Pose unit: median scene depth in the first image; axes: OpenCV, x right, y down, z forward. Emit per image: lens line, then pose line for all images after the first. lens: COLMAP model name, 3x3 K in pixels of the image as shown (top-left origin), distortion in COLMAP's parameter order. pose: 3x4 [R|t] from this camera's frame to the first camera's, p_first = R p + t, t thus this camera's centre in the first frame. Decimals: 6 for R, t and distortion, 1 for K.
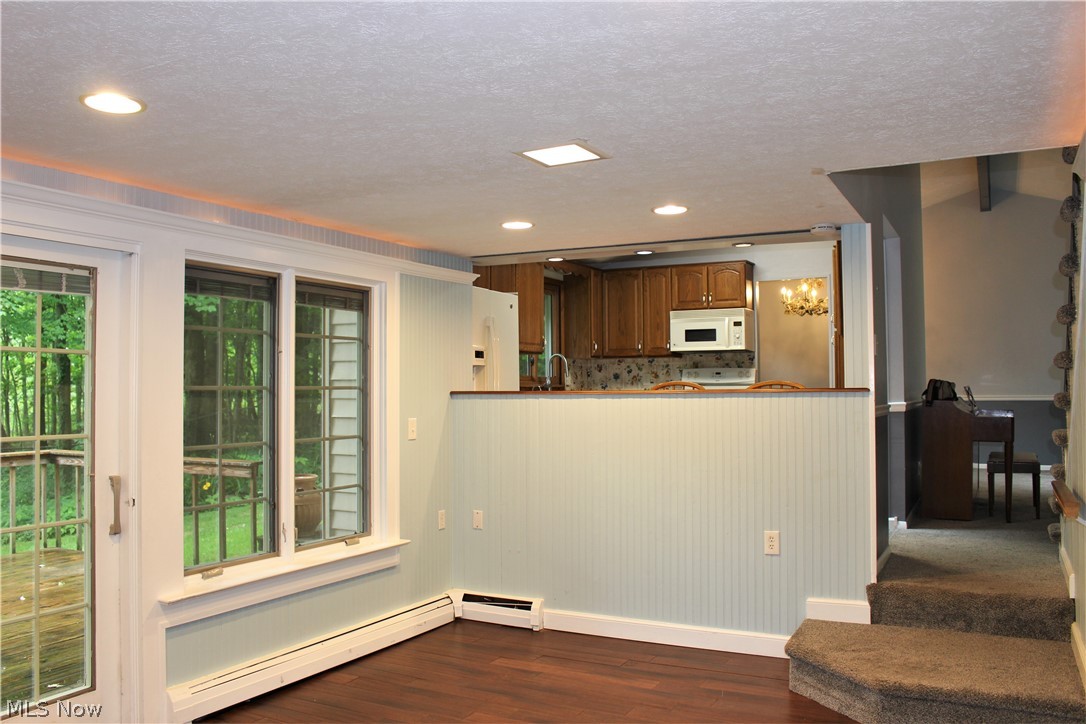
lens RADIAL K [[914.5, 0, 533.9], [0, 914.5, 363.5], [0, 0, 1]] dist [-0.150825, 0.114671]
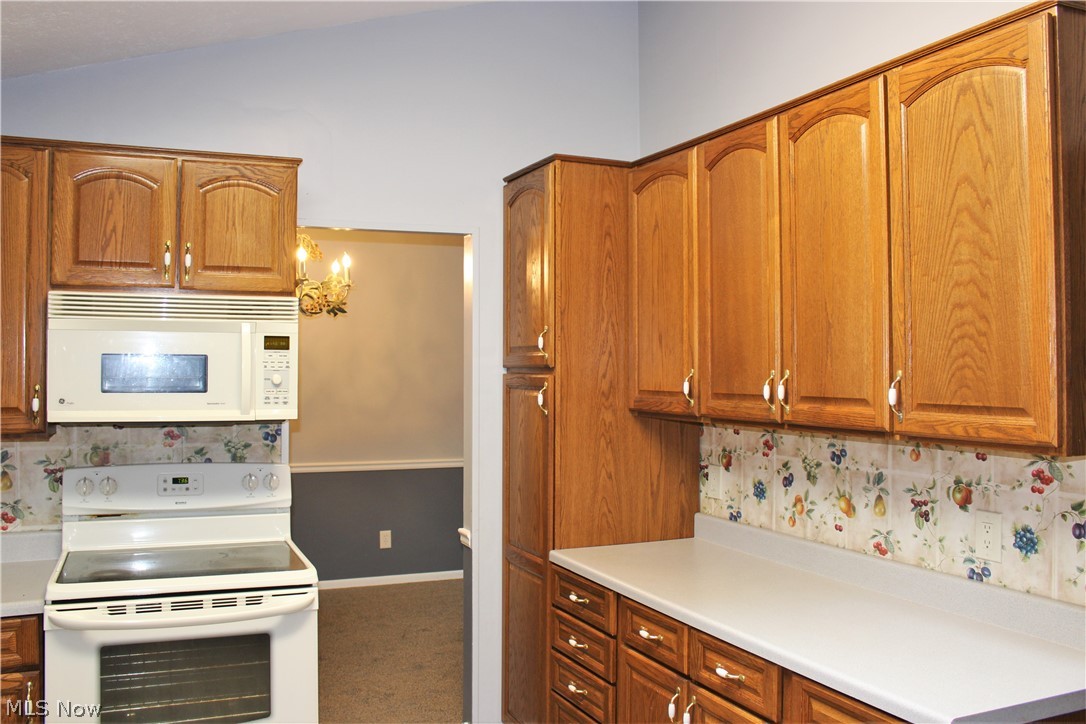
lens RADIAL K [[914.5, 0, 537.6], [0, 914.5, 361.3], [0, 0, 1]] dist [-0.150825, 0.114671]
pose [[0.616992, 0.015773, 0.786812, 0.019823], [-0.027598, 0.999618, 0.001603, -0.039240], [-0.786486, -0.022703, 0.617191, 0.699997]]
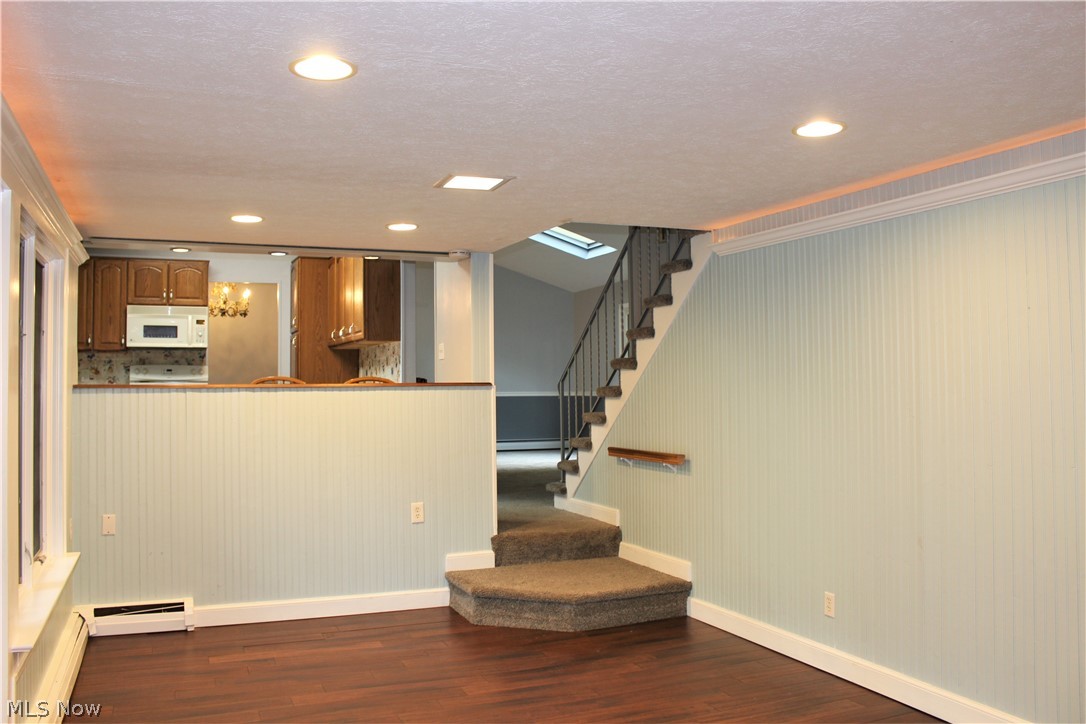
lens RADIAL K [[914.5, 0, 535.5], [0, 914.5, 357.7], [0, 0, 1]] dist [-0.150825, 0.114671]
pose [[0.634889, 0.025157, 0.772194, -0.308232], [-0.018702, 0.999677, -0.017191, 0.006574], [-0.772377, -0.003527, 0.635155, 0.064390]]
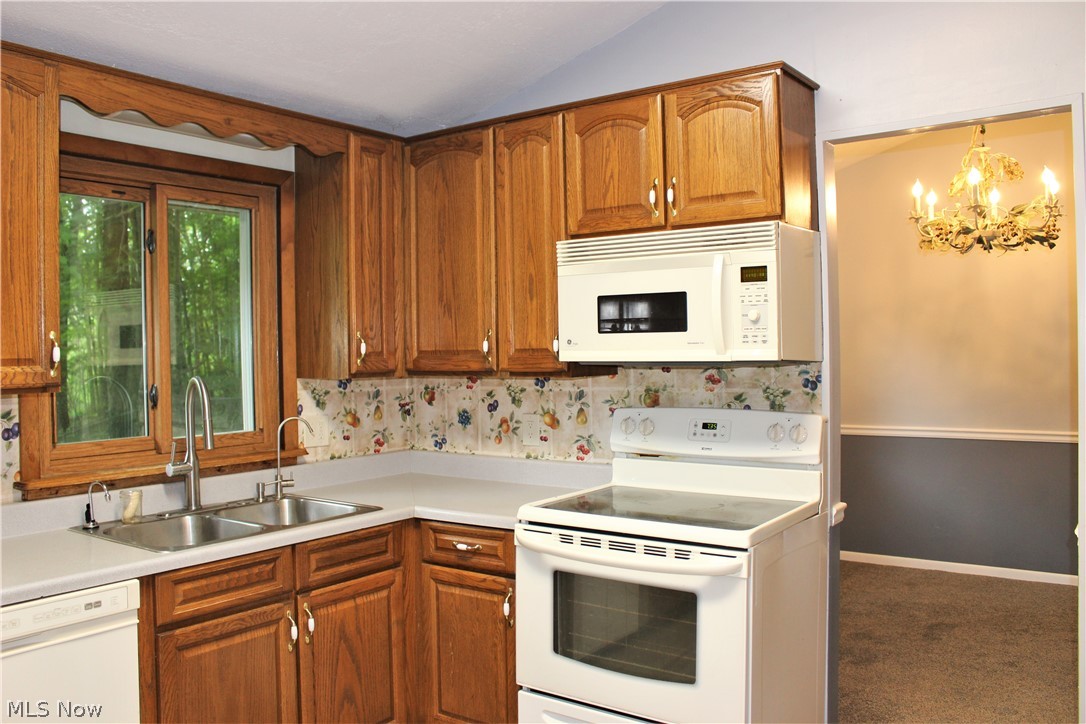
lens RADIAL K [[914.5, 0, 545.0], [0, 914.5, 356.5], [0, 0, 1]] dist [-0.150825, 0.114671]
pose [[0.991074, -0.009570, -0.132971, 0.191400], [0.014642, 0.999200, 0.037216, -0.028113], [0.132508, -0.038830, 0.990421, 0.678467]]
